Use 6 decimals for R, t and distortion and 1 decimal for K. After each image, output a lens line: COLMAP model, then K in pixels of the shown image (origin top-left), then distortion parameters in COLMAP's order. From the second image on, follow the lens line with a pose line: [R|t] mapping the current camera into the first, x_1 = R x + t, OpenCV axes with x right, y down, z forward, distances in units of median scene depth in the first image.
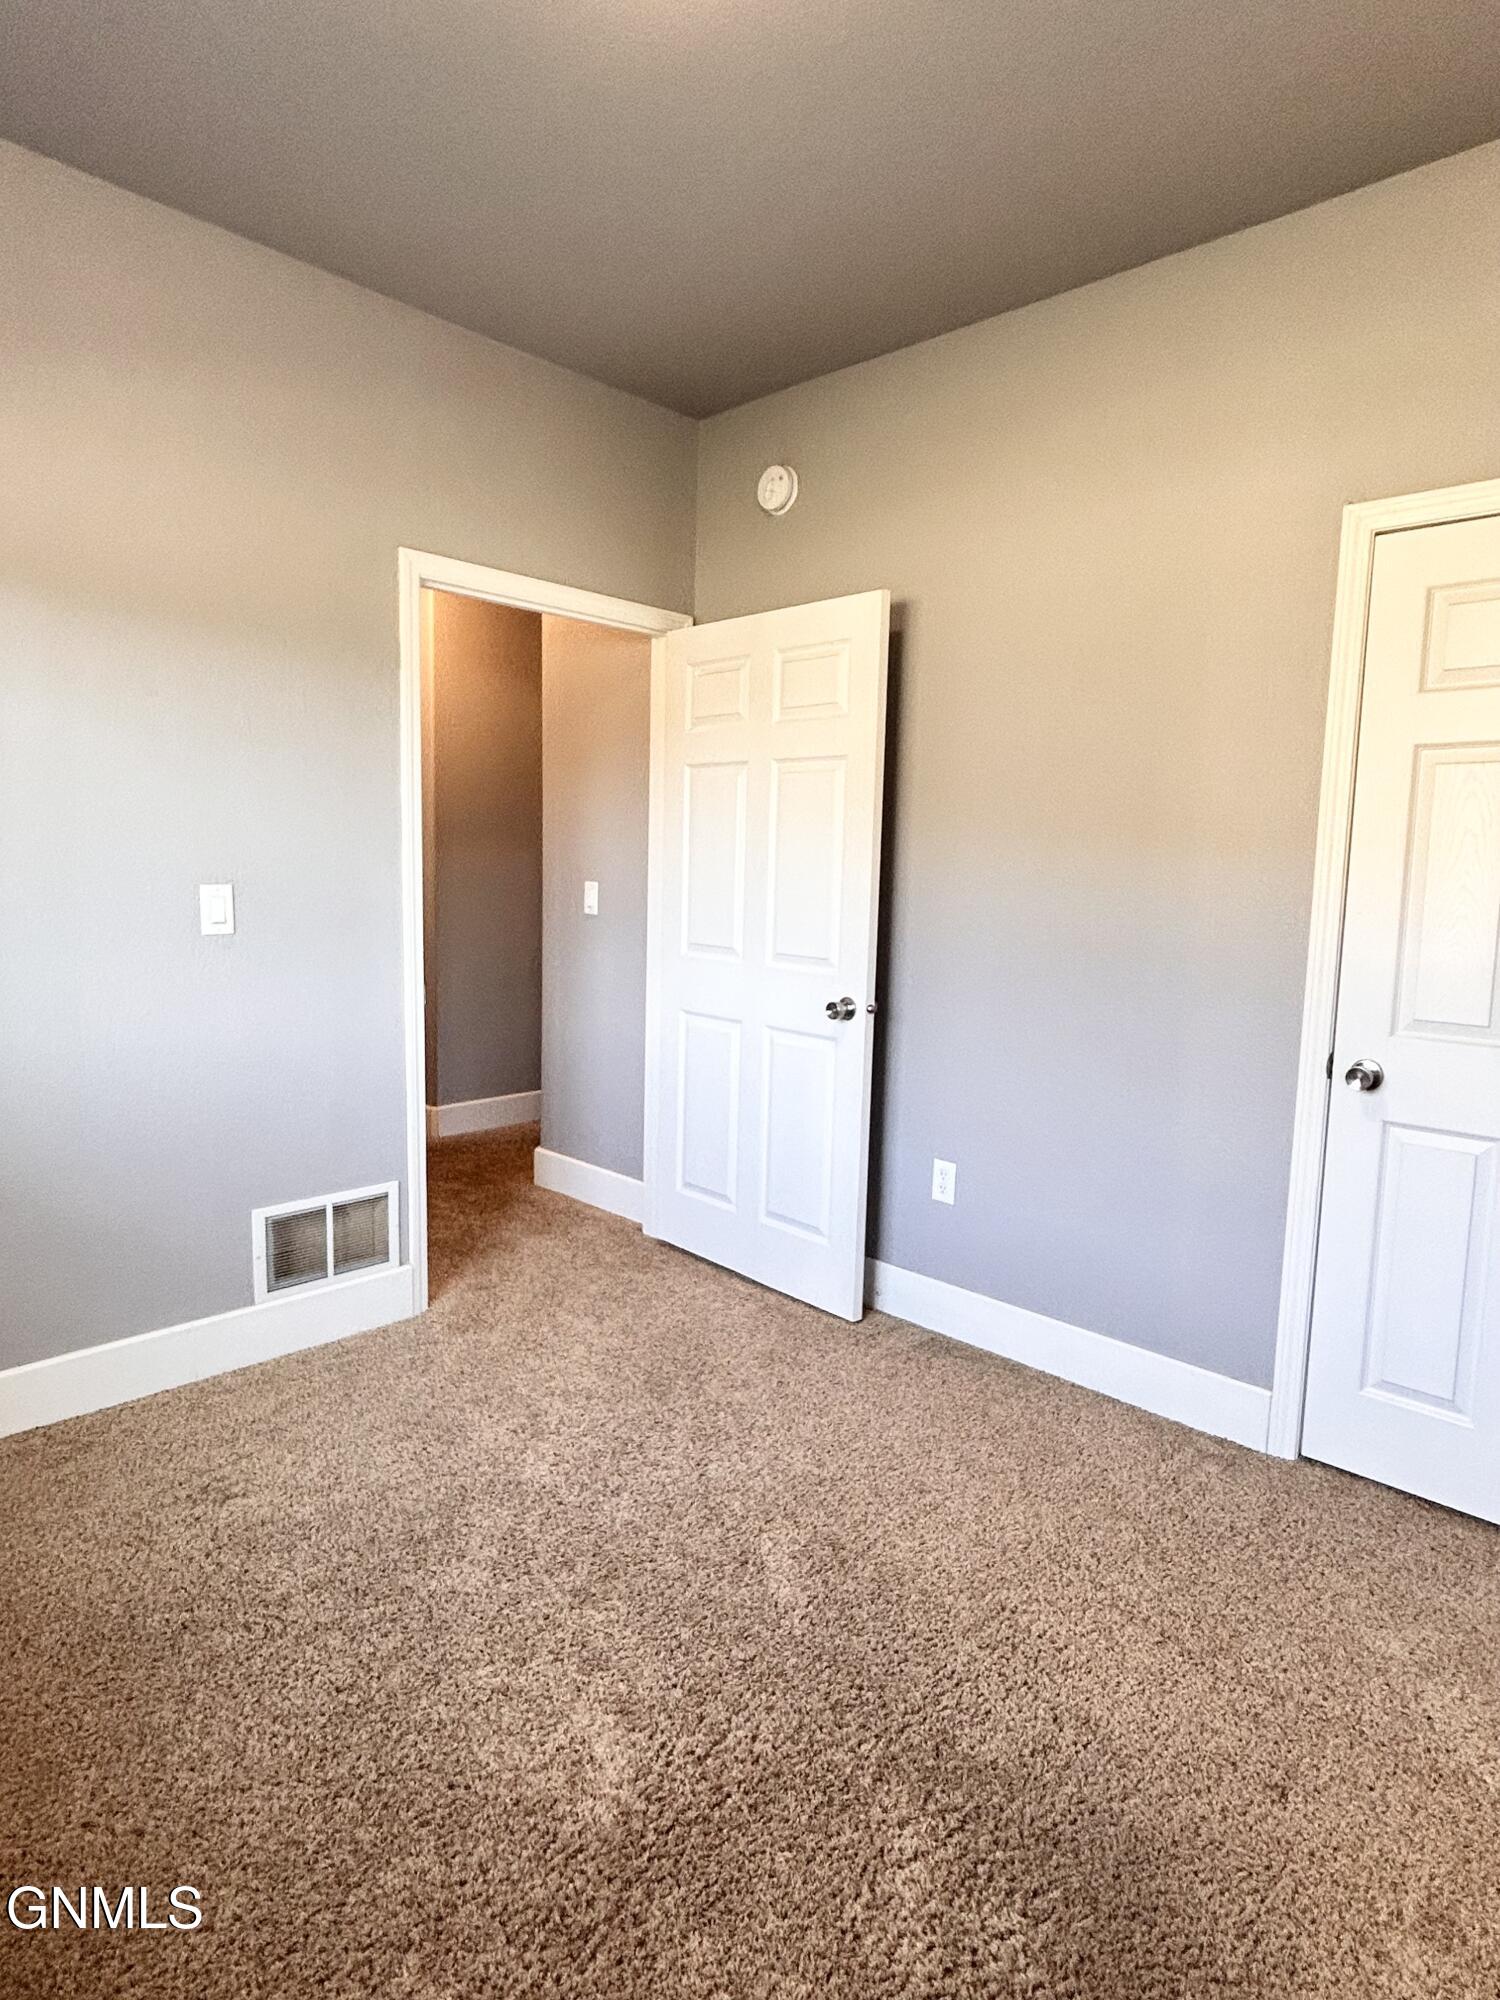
lens RADIAL K [[1146.6, 0, 750.0], [0, 1146.6, 1000.0], [0, 0, 1]] dist [-0.001917, 0.000371]
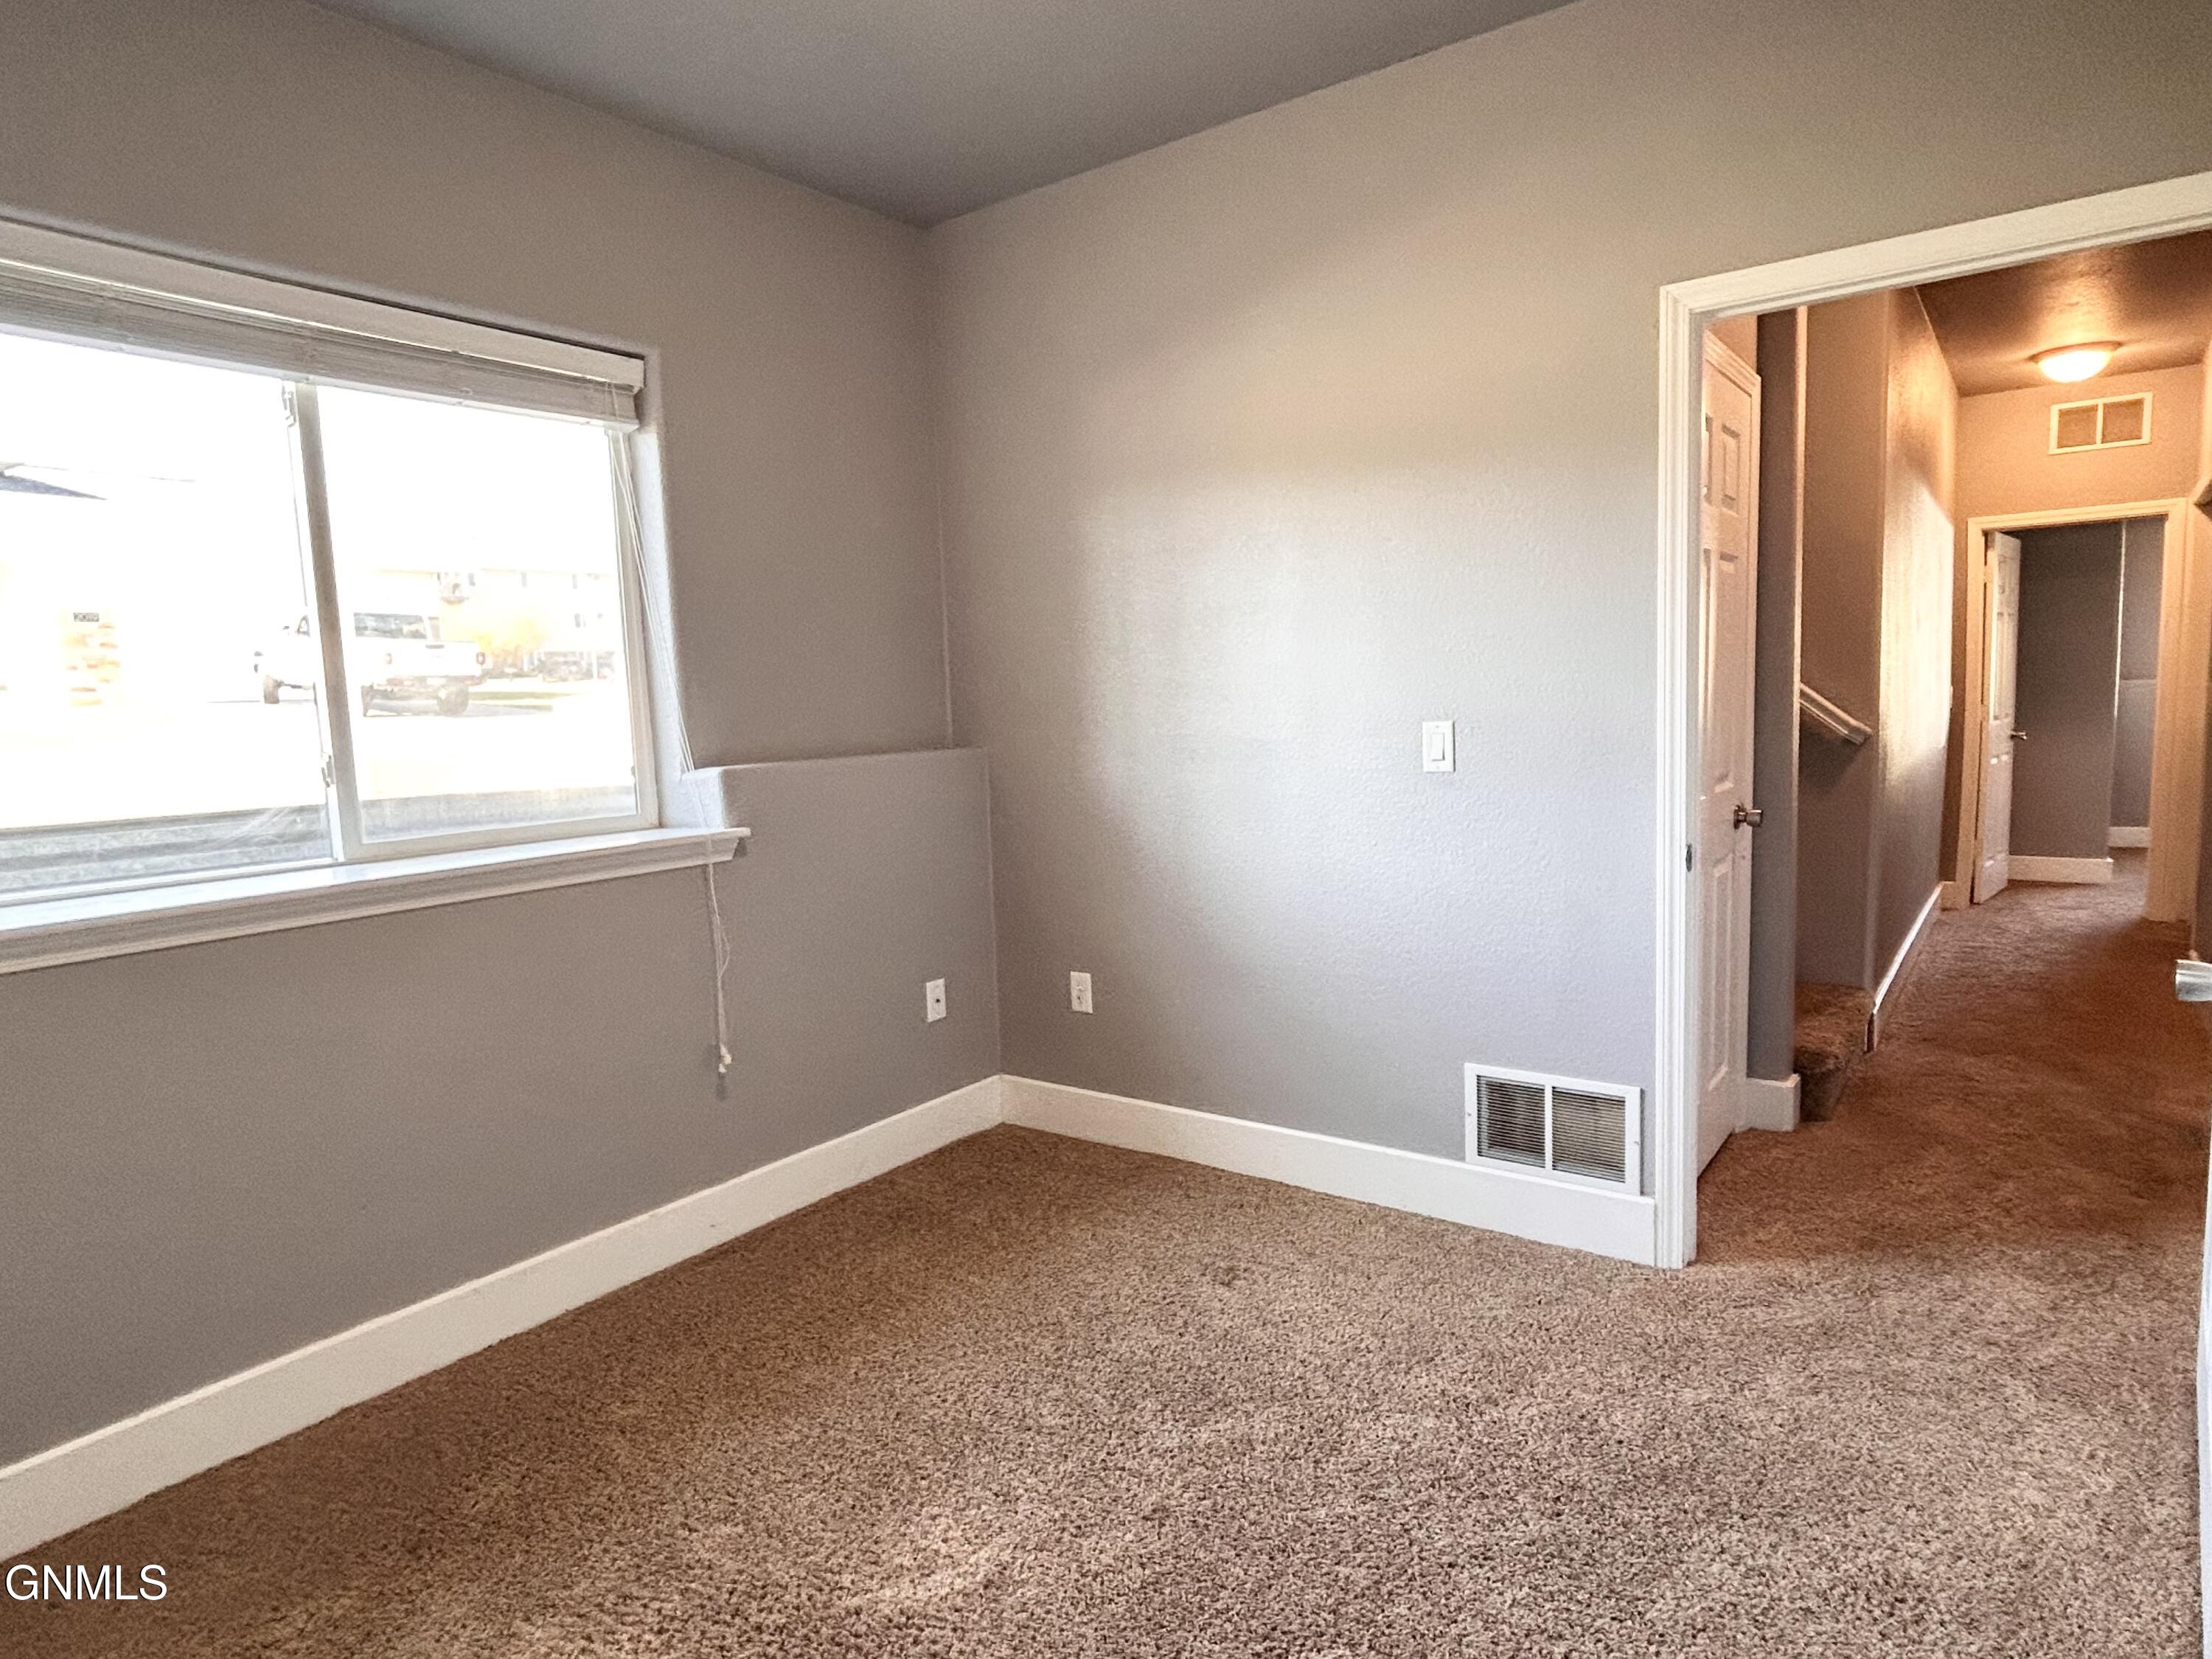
lens RADIAL K [[1268.2, 0, 1106.0], [0, 1268.2, 829.5], [0, 0, 1]] dist [-0.001917, 0.000371]
pose [[0.123805, 0.073798, -0.989559, 0.536451], [-0.076244, 0.994990, 0.064664, -0.052068], [0.989373, 0.067442, 0.128811, 0.538485]]
